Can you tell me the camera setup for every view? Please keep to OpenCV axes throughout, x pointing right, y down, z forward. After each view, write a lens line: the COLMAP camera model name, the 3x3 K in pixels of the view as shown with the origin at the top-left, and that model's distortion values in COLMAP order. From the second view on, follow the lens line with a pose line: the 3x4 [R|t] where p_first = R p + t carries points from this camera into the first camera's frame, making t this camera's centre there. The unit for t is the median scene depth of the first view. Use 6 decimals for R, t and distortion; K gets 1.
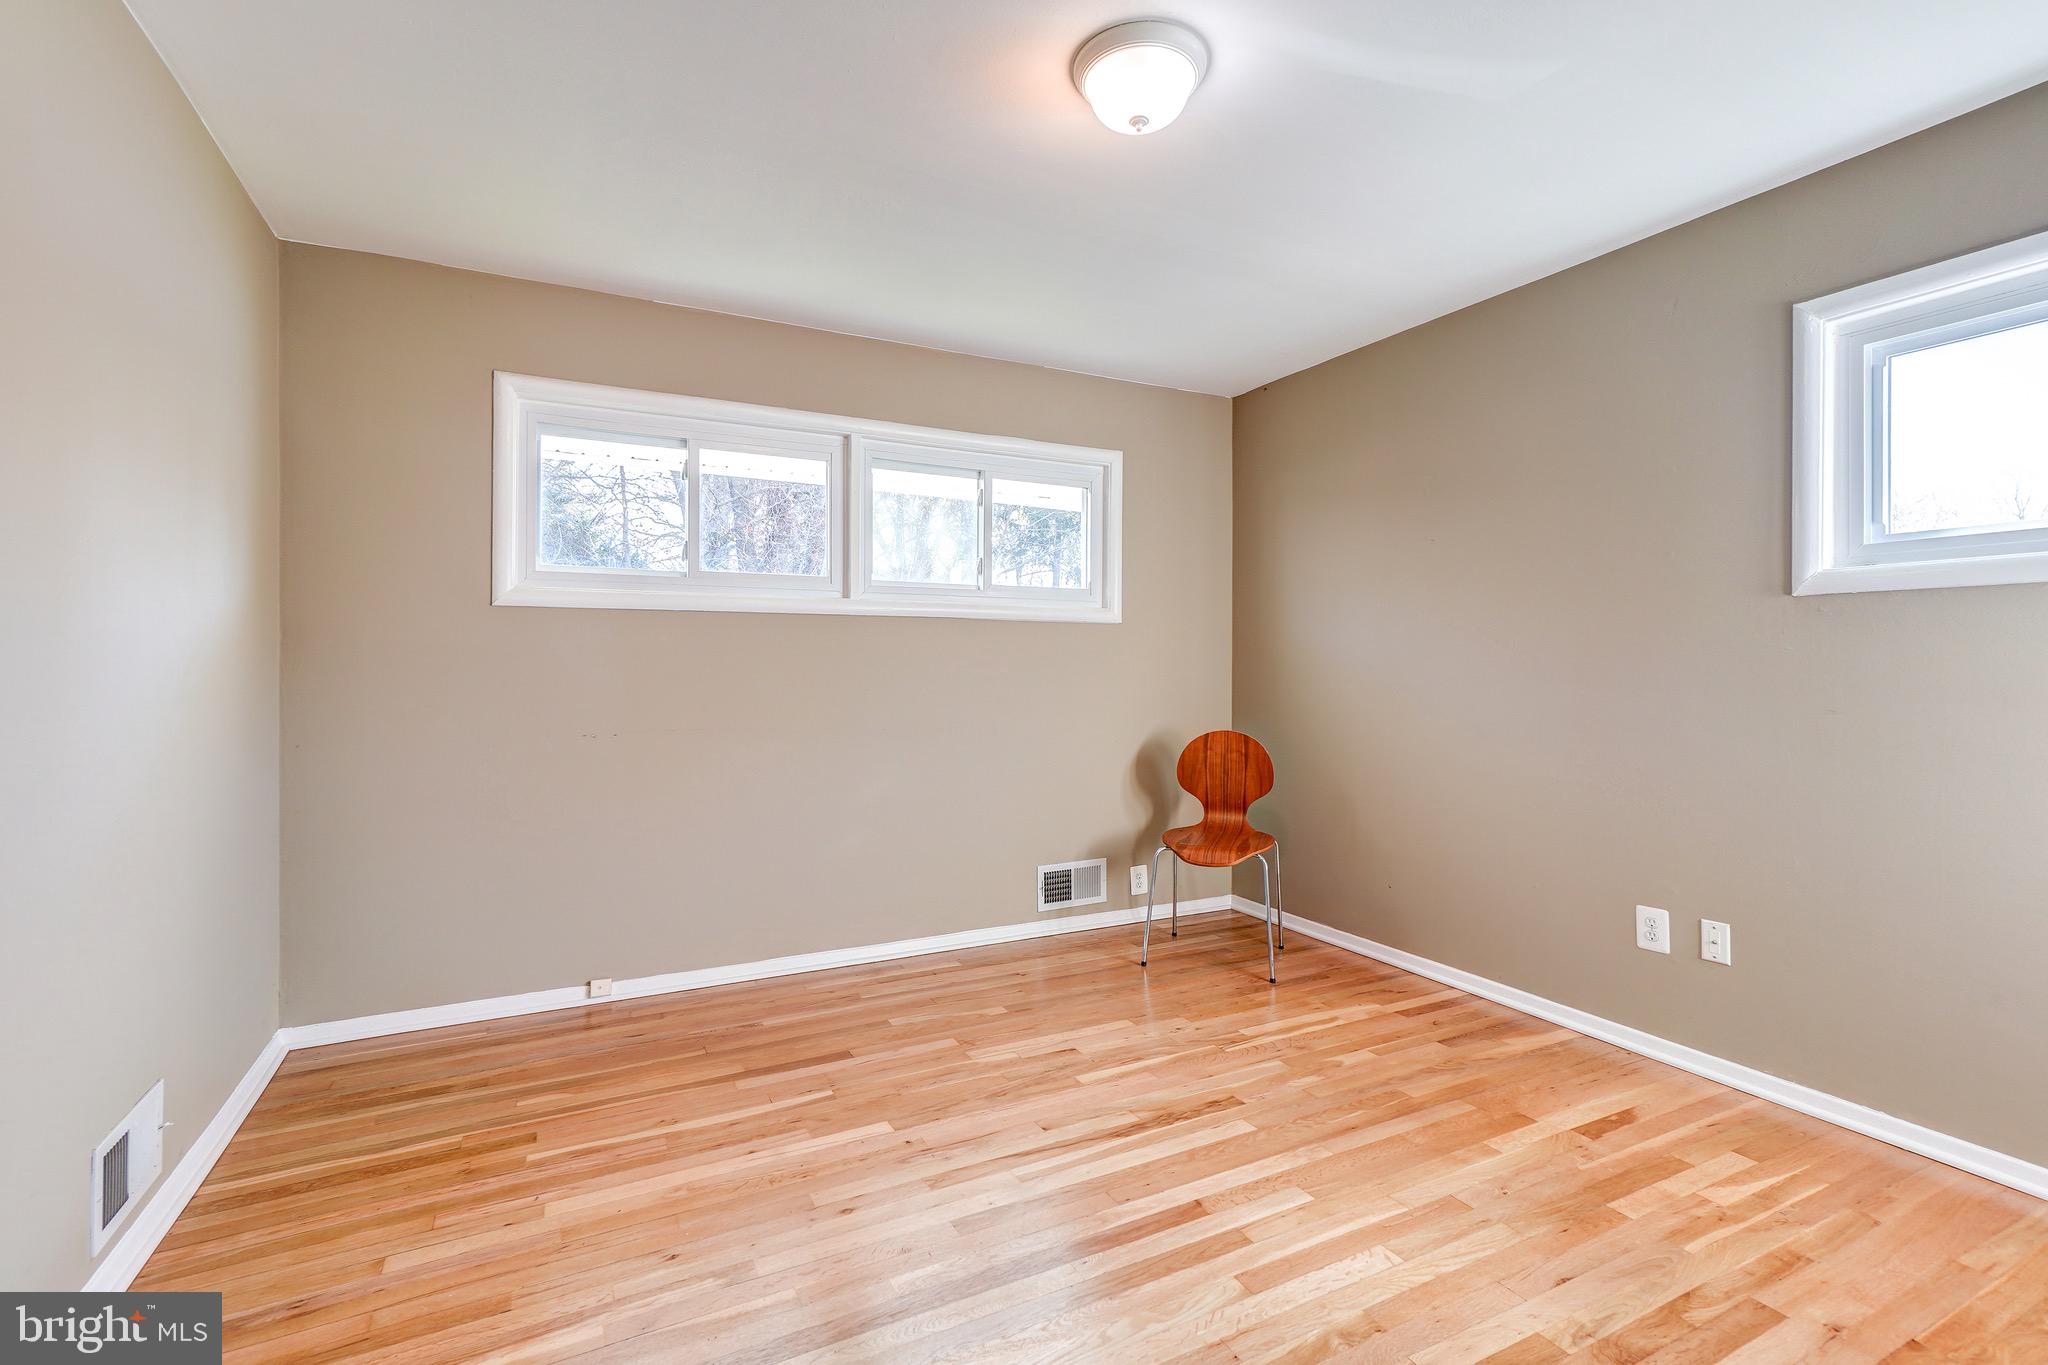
lens RADIAL K [[900.8, 0, 1025.9], [0, 900.8, 685.3], [0, 0, 1]] dist [-0.012907, 0.010962]
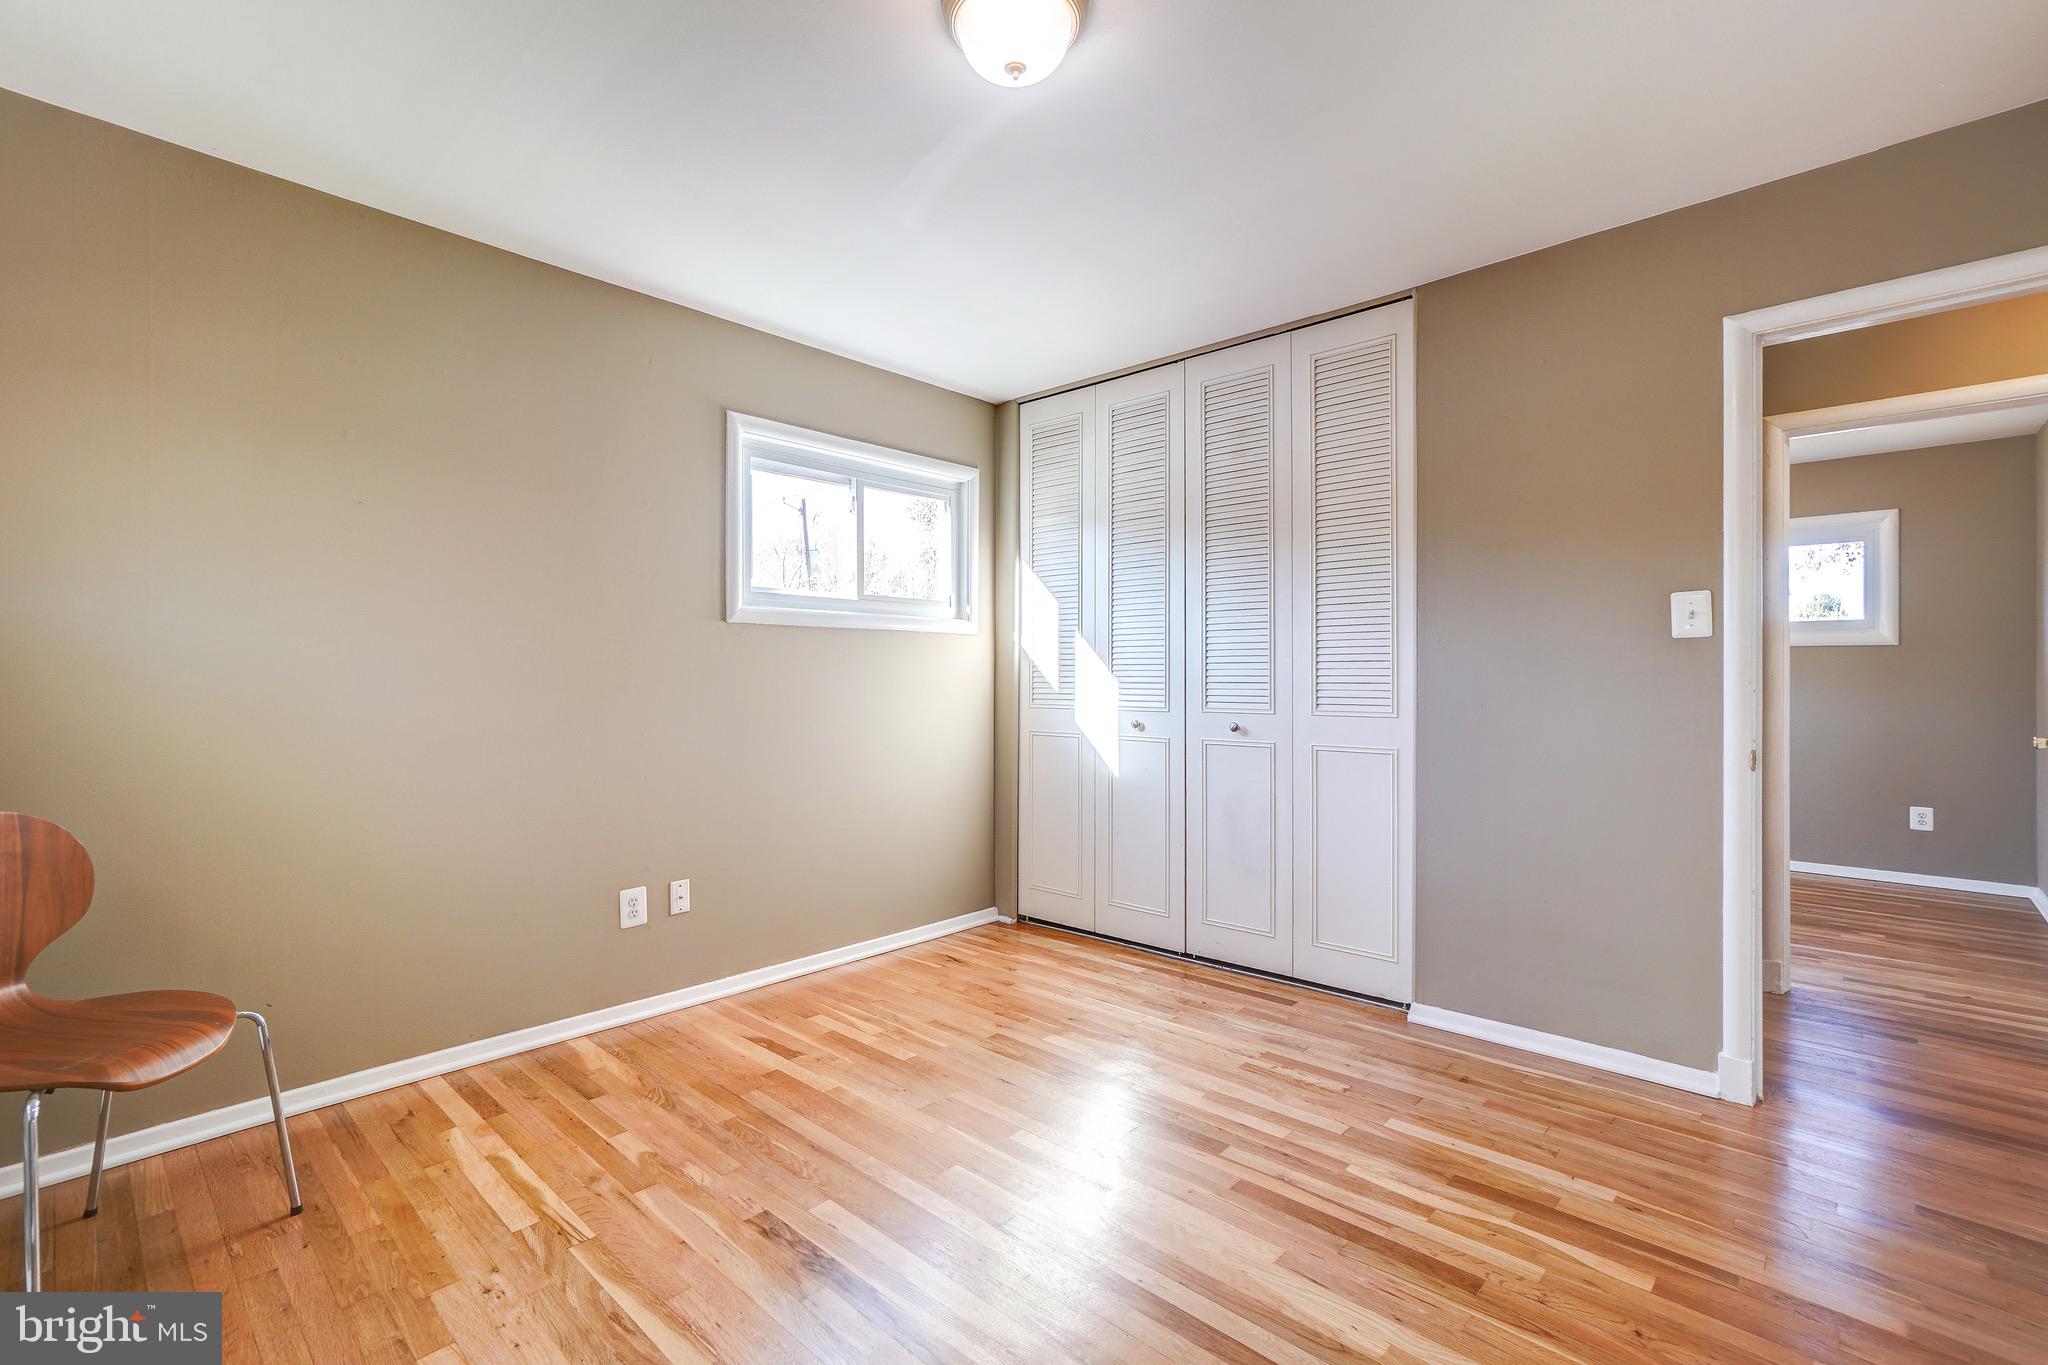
lens RADIAL K [[900.8, 0, 1014.9], [0, 900.8, 676.2], [0, 0, 1]] dist [-0.012907, 0.010962]
pose [[-0.313174, -0.004815, 0.949684, -0.553900], [0.015887, 0.999821, 0.010309, -0.023515], [-0.949563, 0.018316, -0.313041, 0.950853]]
